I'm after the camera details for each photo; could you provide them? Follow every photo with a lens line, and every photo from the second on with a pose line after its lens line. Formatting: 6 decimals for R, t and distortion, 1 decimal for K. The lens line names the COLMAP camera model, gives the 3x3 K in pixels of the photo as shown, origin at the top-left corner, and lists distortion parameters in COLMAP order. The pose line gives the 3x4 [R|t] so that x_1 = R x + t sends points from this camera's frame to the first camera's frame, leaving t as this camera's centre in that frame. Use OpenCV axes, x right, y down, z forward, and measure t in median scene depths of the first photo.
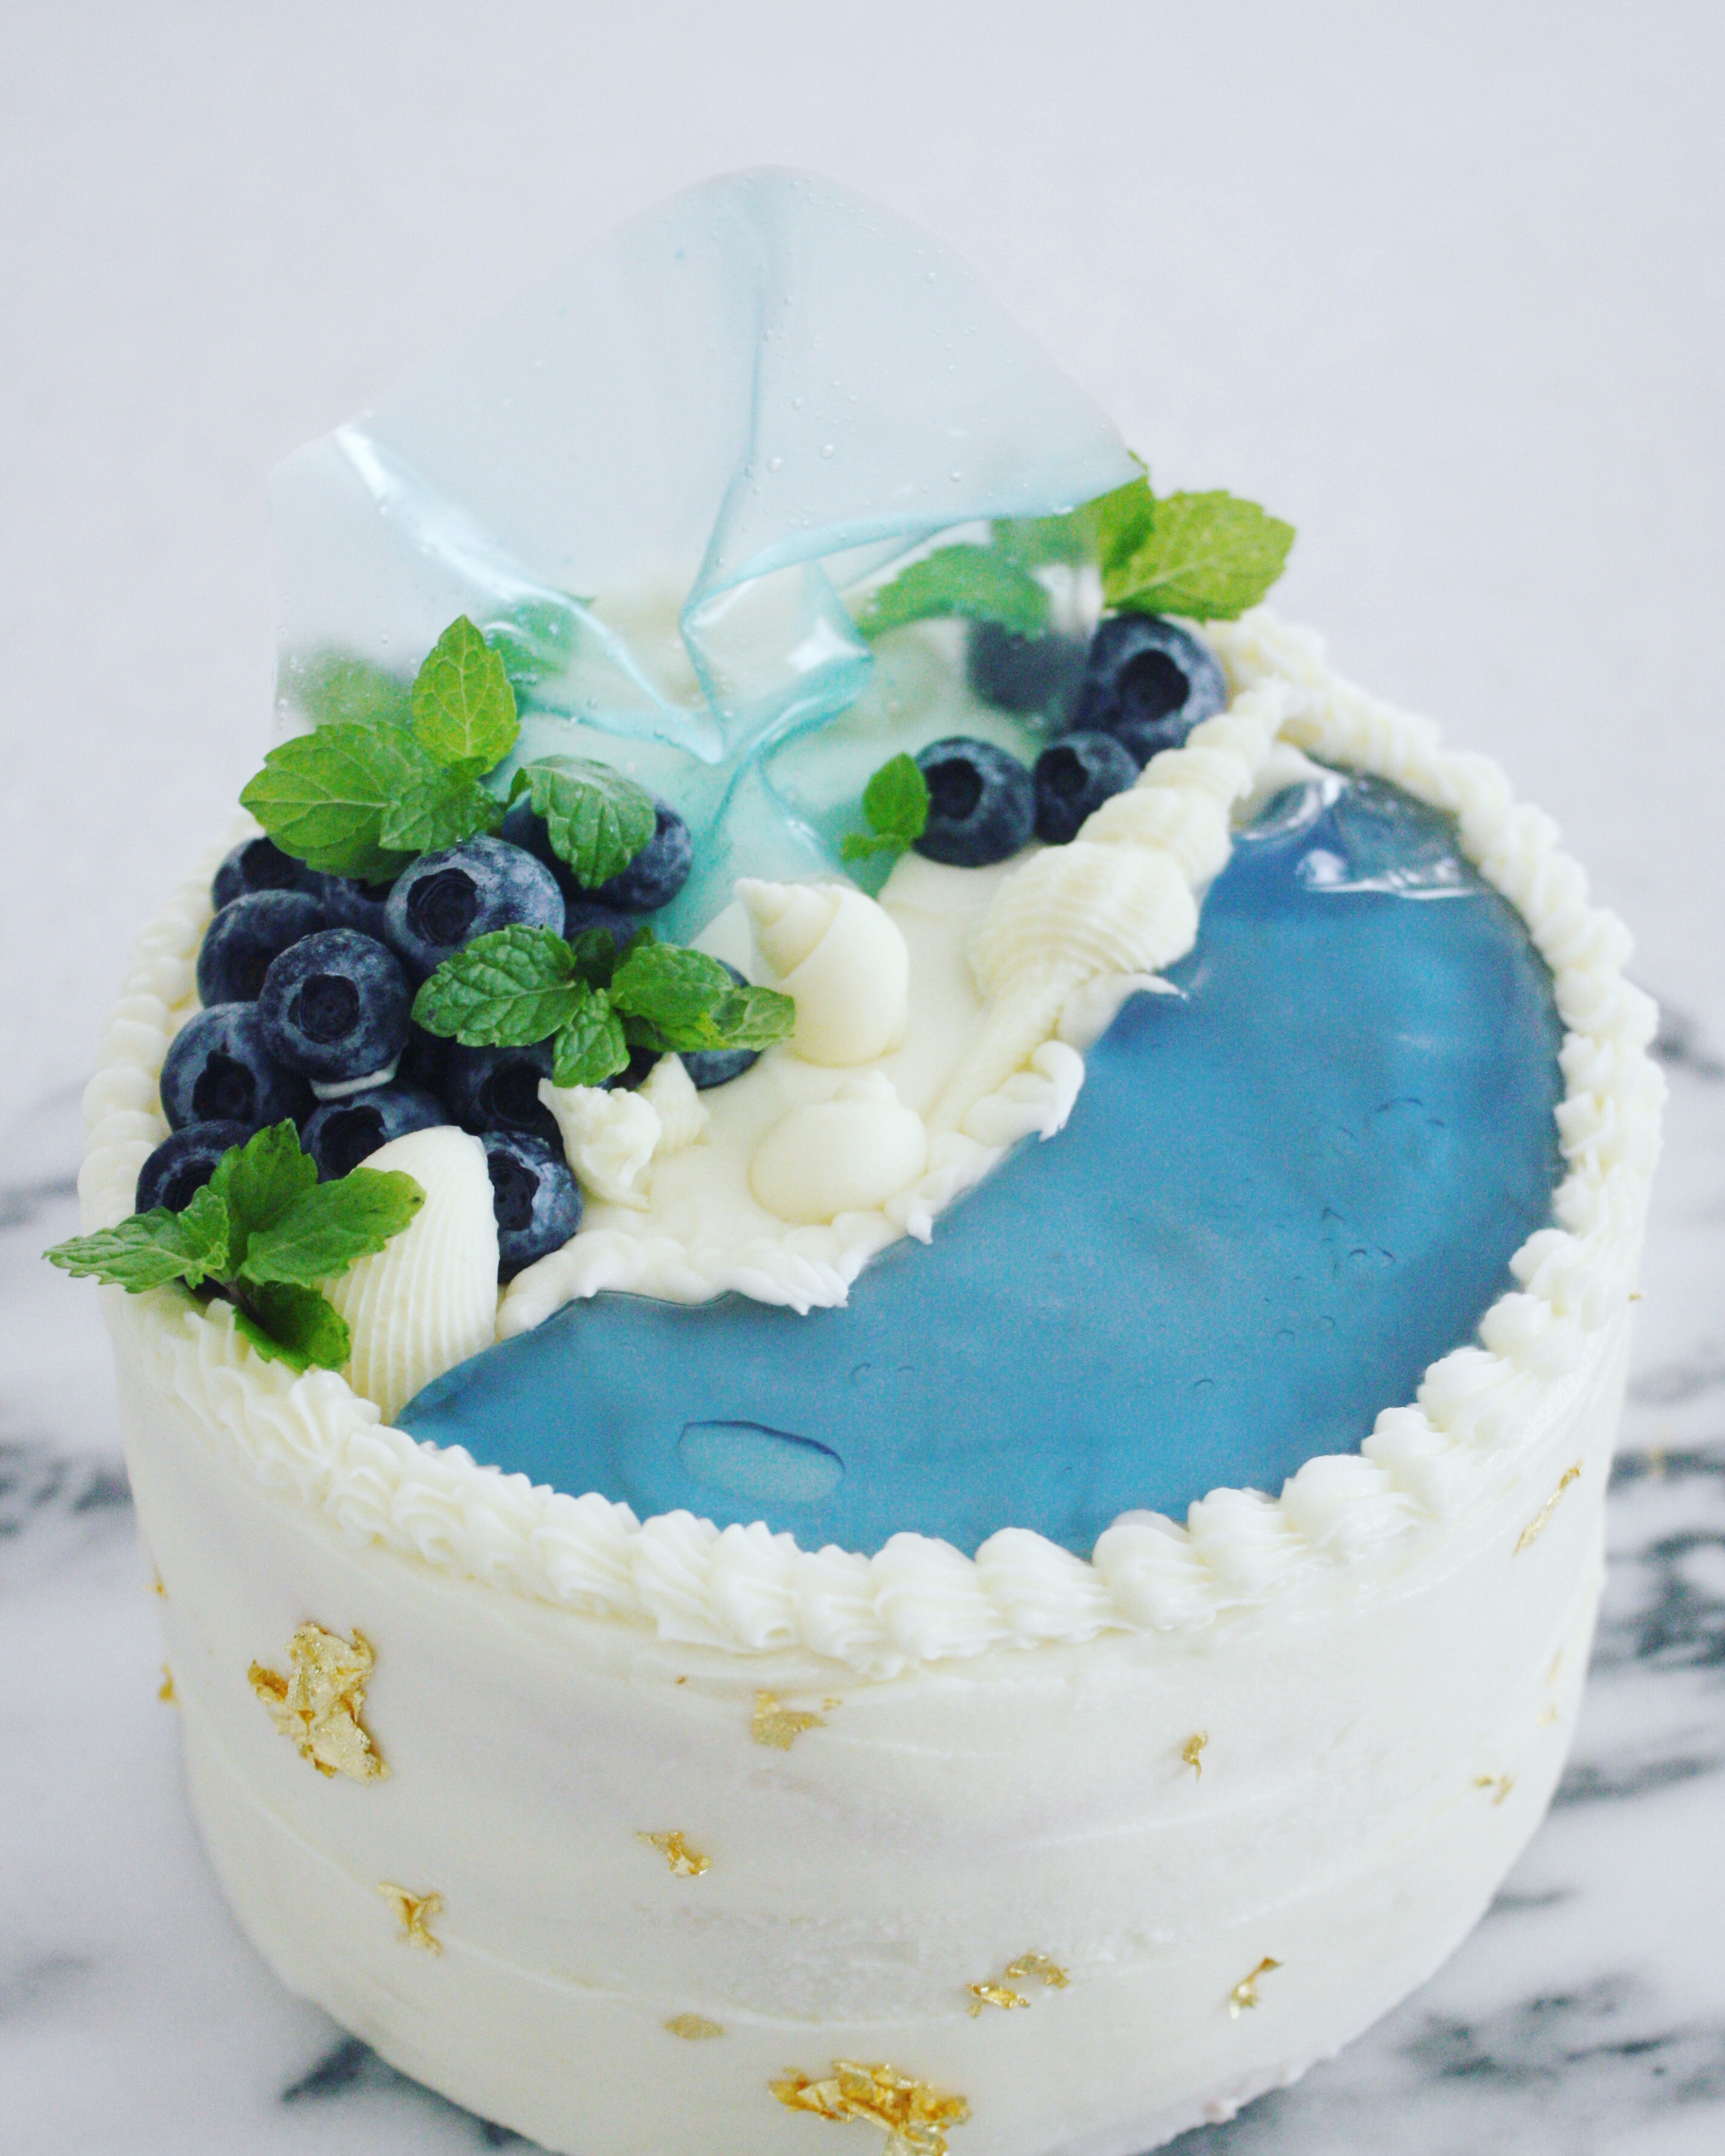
lens RADIAL K [[3837.9, 0, 862.5], [0, 3837.9, 1078.0], [0, 0, 1]] dist [-0.142975, -0.059258]
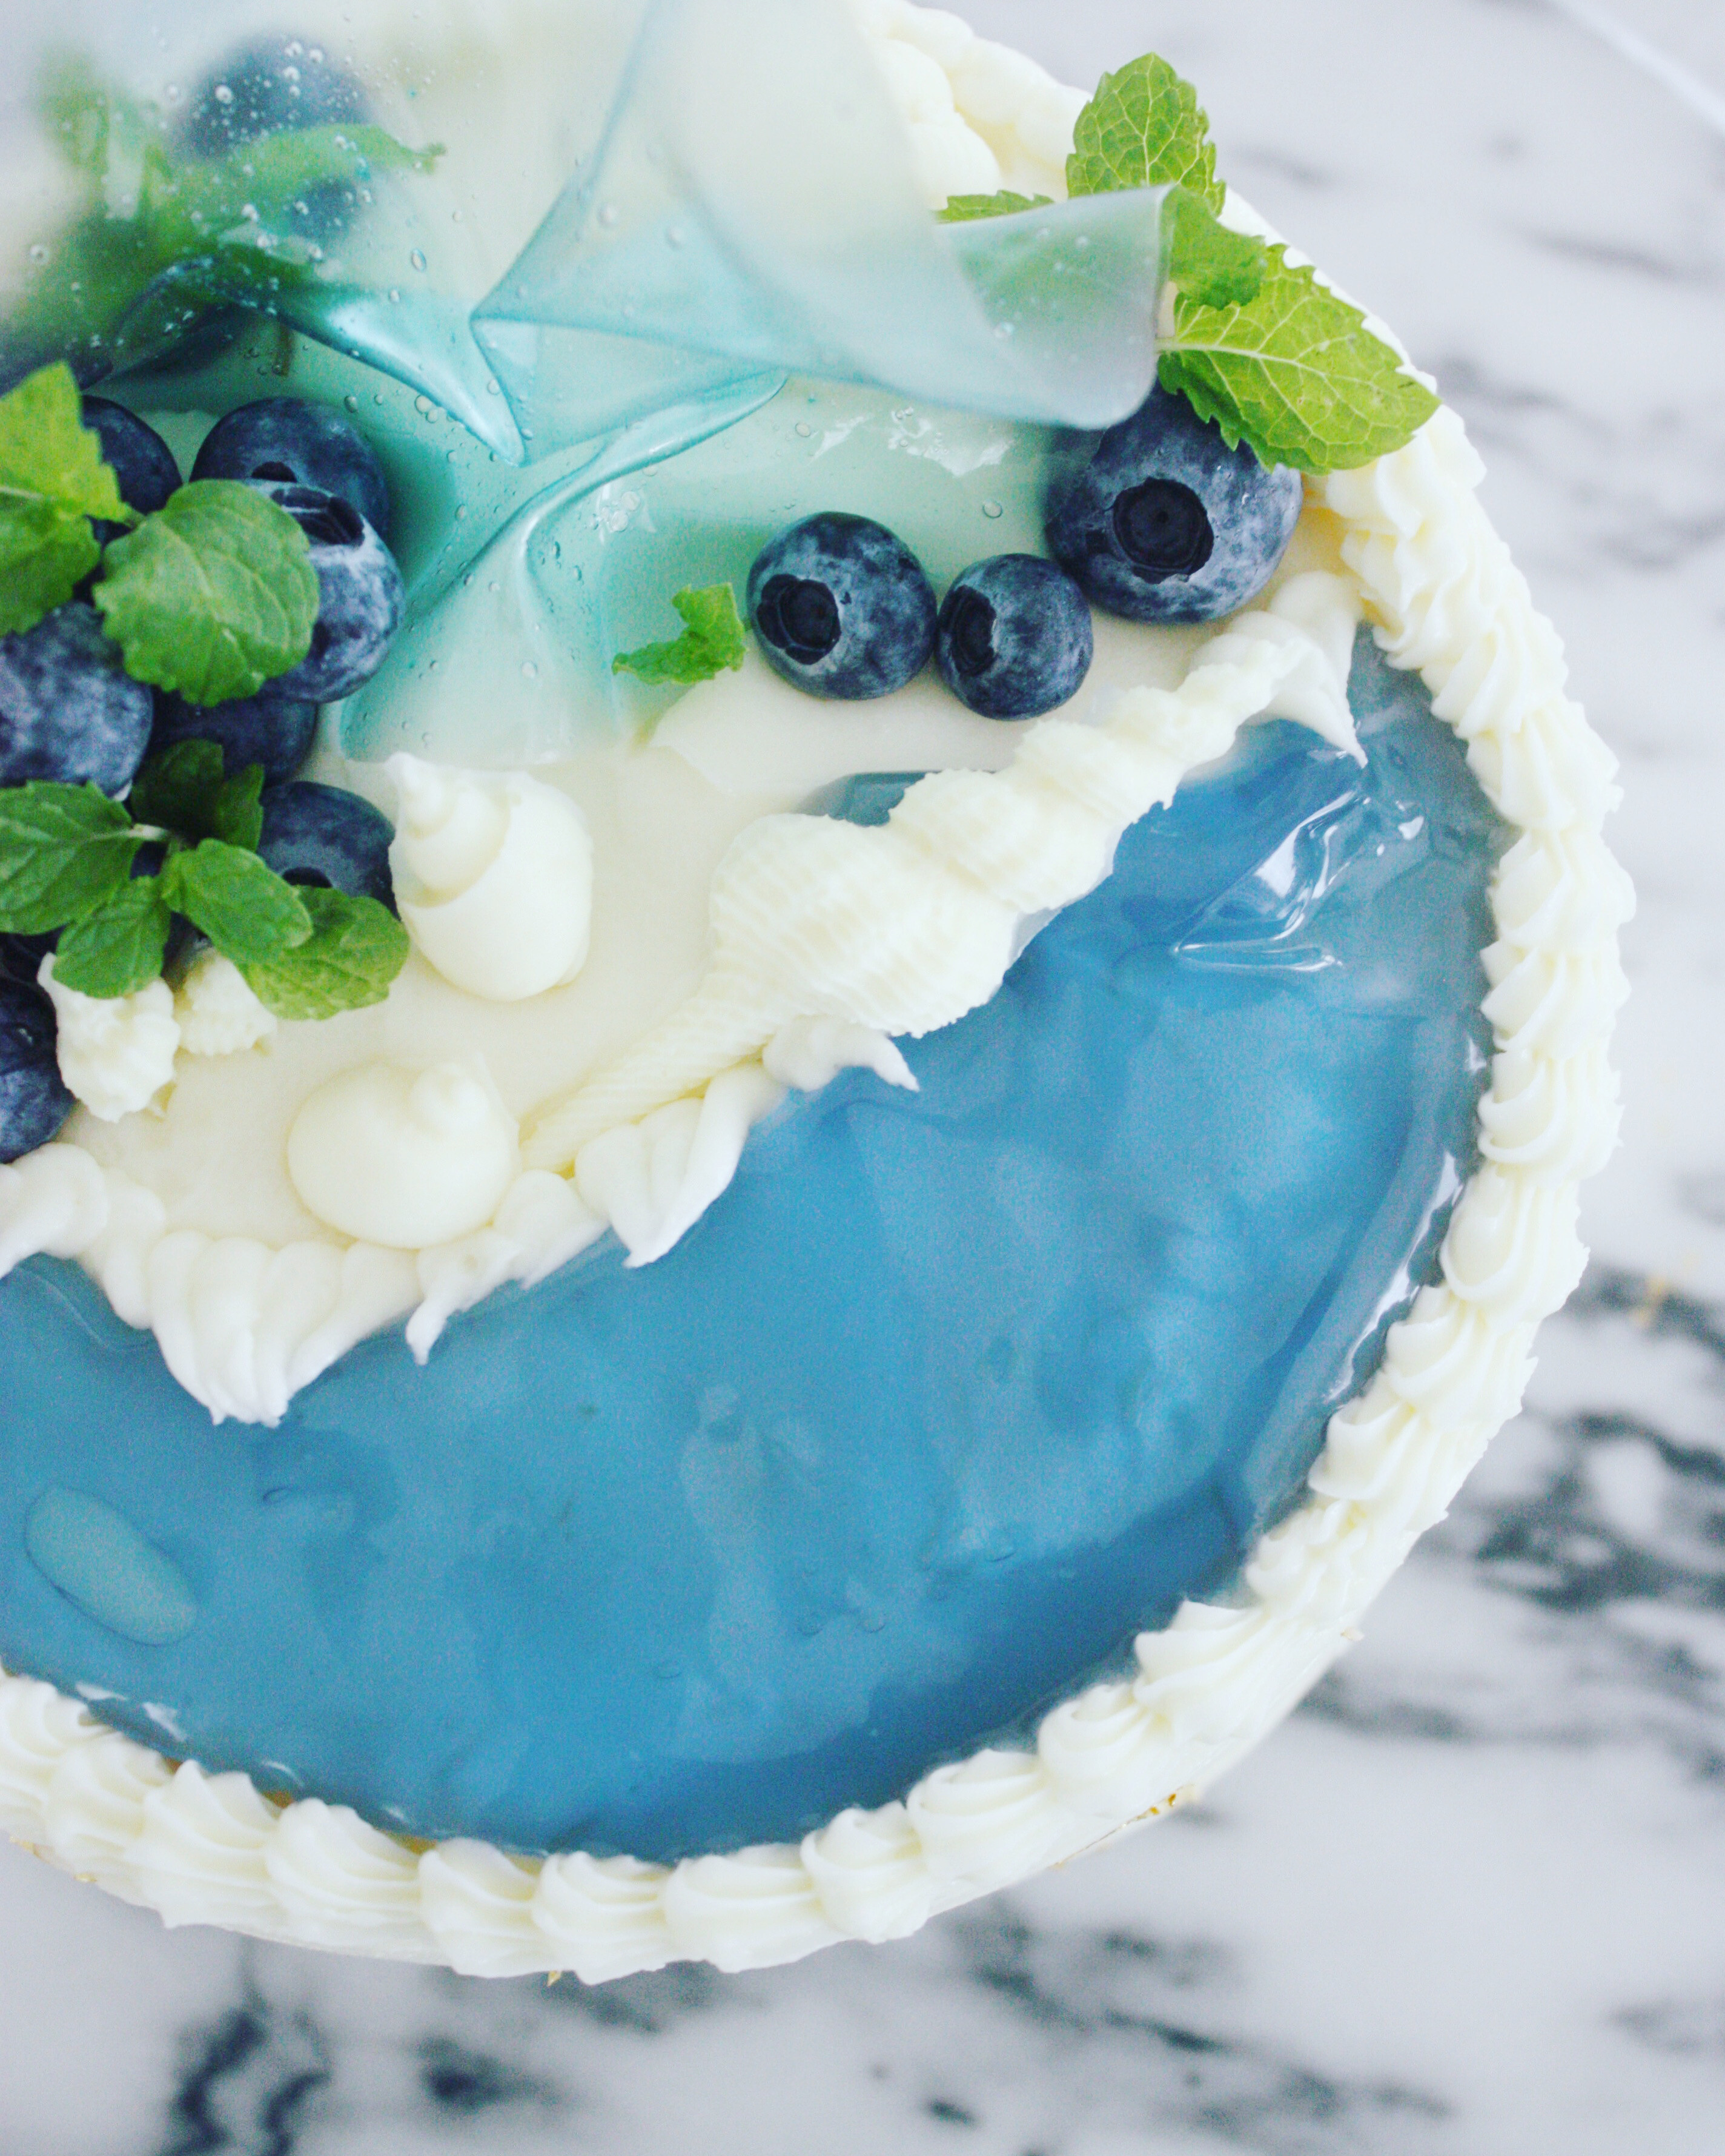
lens RADIAL K [[3837.9, 0, 862.5], [0, 3837.9, 1078.0], [0, 0, 1]] dist [-0.142975, -0.059258]
pose [[0.914856, 0.392490, -0.094813, 0.147533], [-0.268309, 0.766393, 0.583654, -0.469226], [0.301742, -0.508520, 0.806448, 0.419371]]
